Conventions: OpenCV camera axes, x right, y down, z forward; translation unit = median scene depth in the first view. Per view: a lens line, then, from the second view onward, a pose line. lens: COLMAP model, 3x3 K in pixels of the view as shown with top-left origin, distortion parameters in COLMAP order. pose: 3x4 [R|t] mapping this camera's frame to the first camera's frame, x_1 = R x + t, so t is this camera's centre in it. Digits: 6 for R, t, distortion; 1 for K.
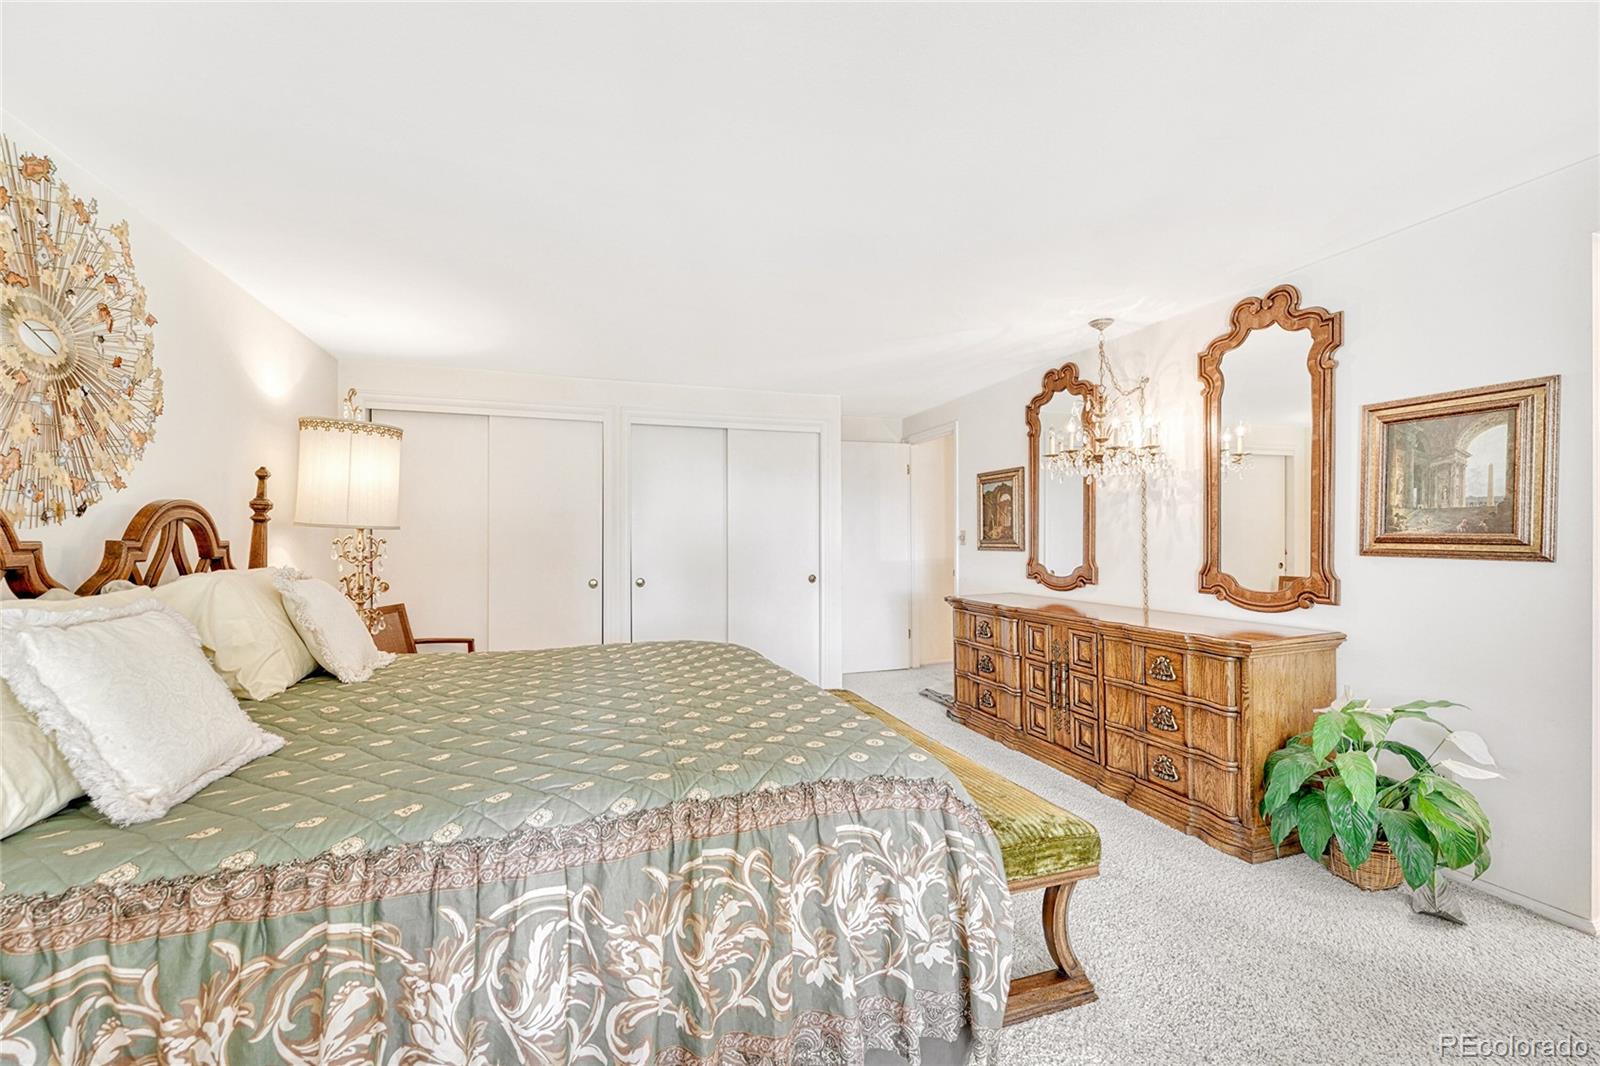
lens RADIAL K [[651.9, 0, 795.8], [0, 651.9, 535.6], [0, 0, 1]] dist [0.000414, 0.000162]
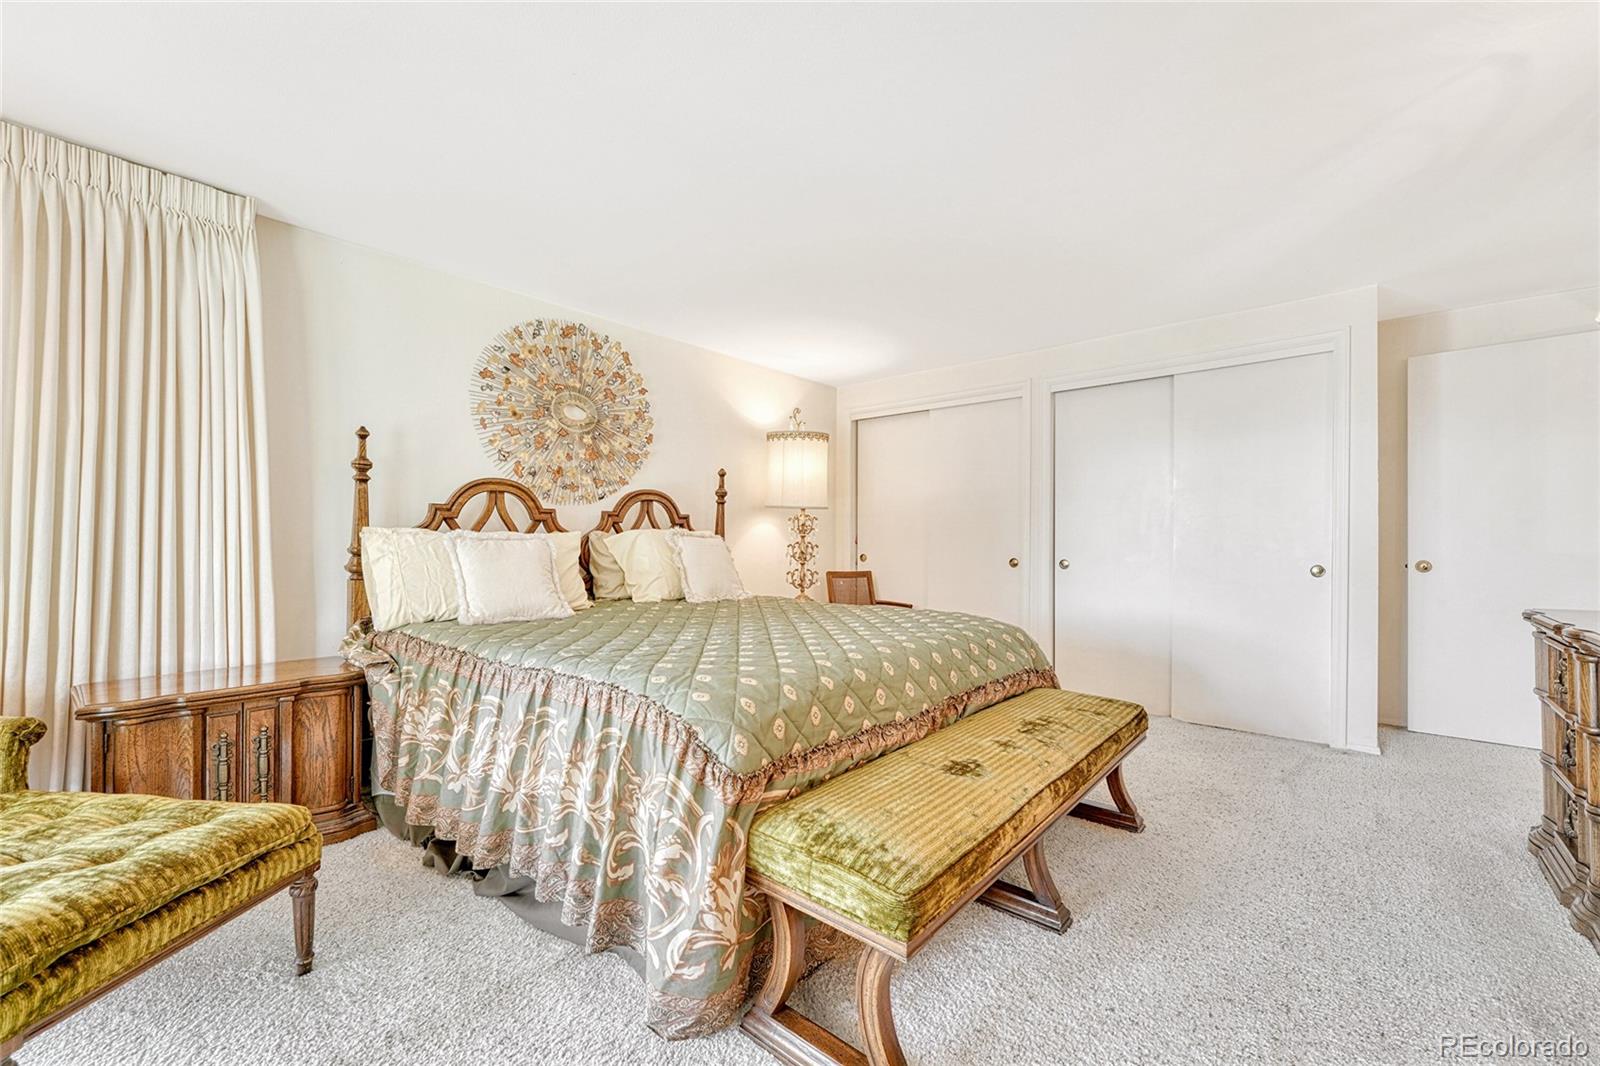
lens RADIAL K [[651.9, 0, 795.8], [0, 651.9, 535.6], [0, 0, 1]] dist [0.000414, 0.000162]
pose [[0.498747, -0.001014, -0.866747, 0.626228], [-0.000640, 0.999999, -0.001538, 0.057792], [0.866747, 0.001322, 0.498746, 0.371725]]
